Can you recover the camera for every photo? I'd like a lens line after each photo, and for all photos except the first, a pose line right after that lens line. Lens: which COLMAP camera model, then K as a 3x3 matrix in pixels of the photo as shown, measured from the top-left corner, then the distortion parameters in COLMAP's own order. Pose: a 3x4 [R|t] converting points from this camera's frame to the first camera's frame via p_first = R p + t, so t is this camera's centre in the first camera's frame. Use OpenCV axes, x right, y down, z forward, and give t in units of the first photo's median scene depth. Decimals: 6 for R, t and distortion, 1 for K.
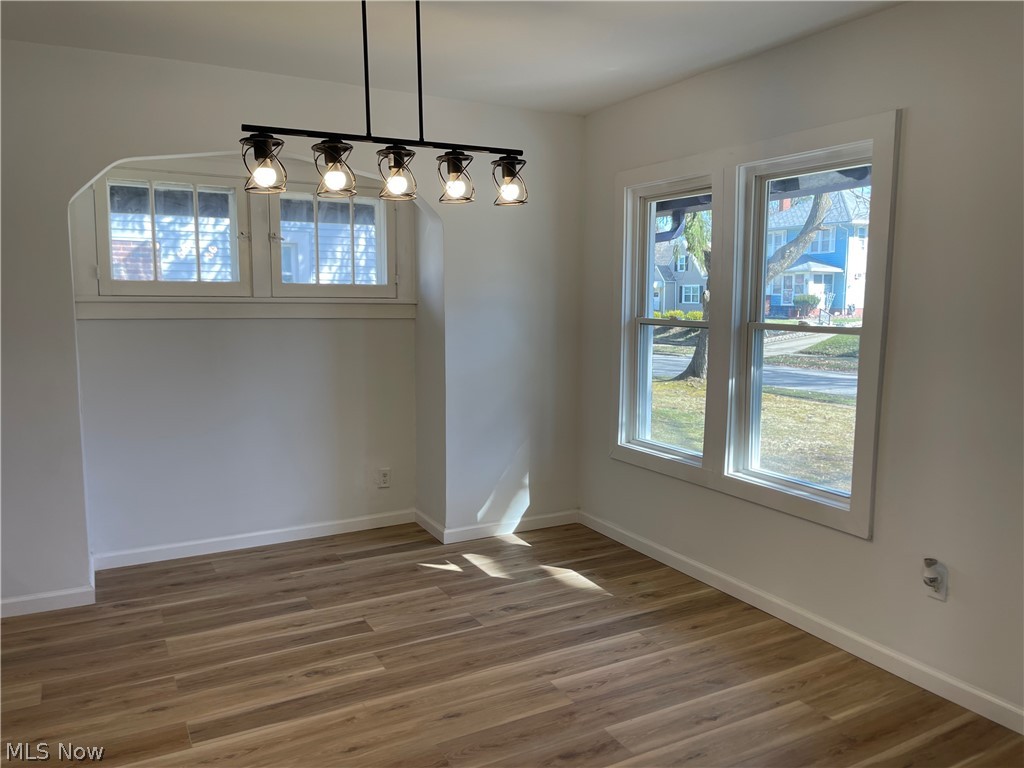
lens RADIAL K [[781.2, 0, 516.1], [0, 781.2, 387.2], [0, 0, 1]] dist [0.068713, -0.098443]
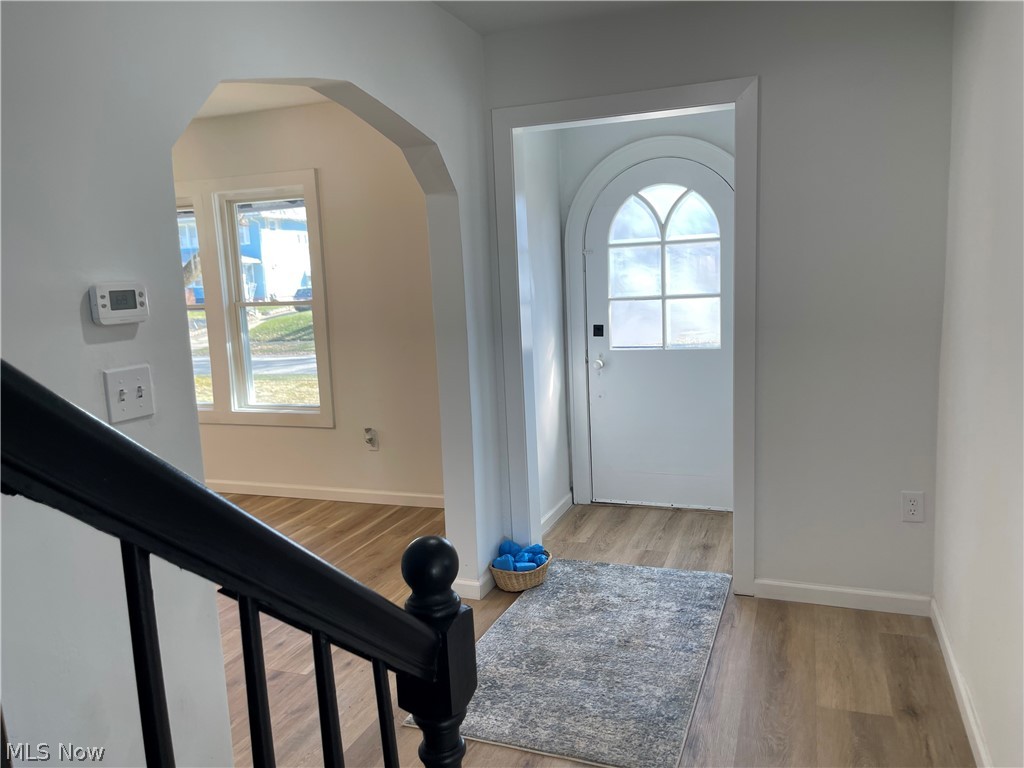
lens RADIAL K [[781.2, 0, 516.1], [0, 781.2, 387.2], [0, 0, 1]] dist [0.068713, -0.098443]
pose [[0.762598, -0.127090, 0.634265, -0.253405], [0.119963, 0.991287, 0.054393, 0.056632], [-0.635651, 0.034608, 0.771200, -0.444290]]
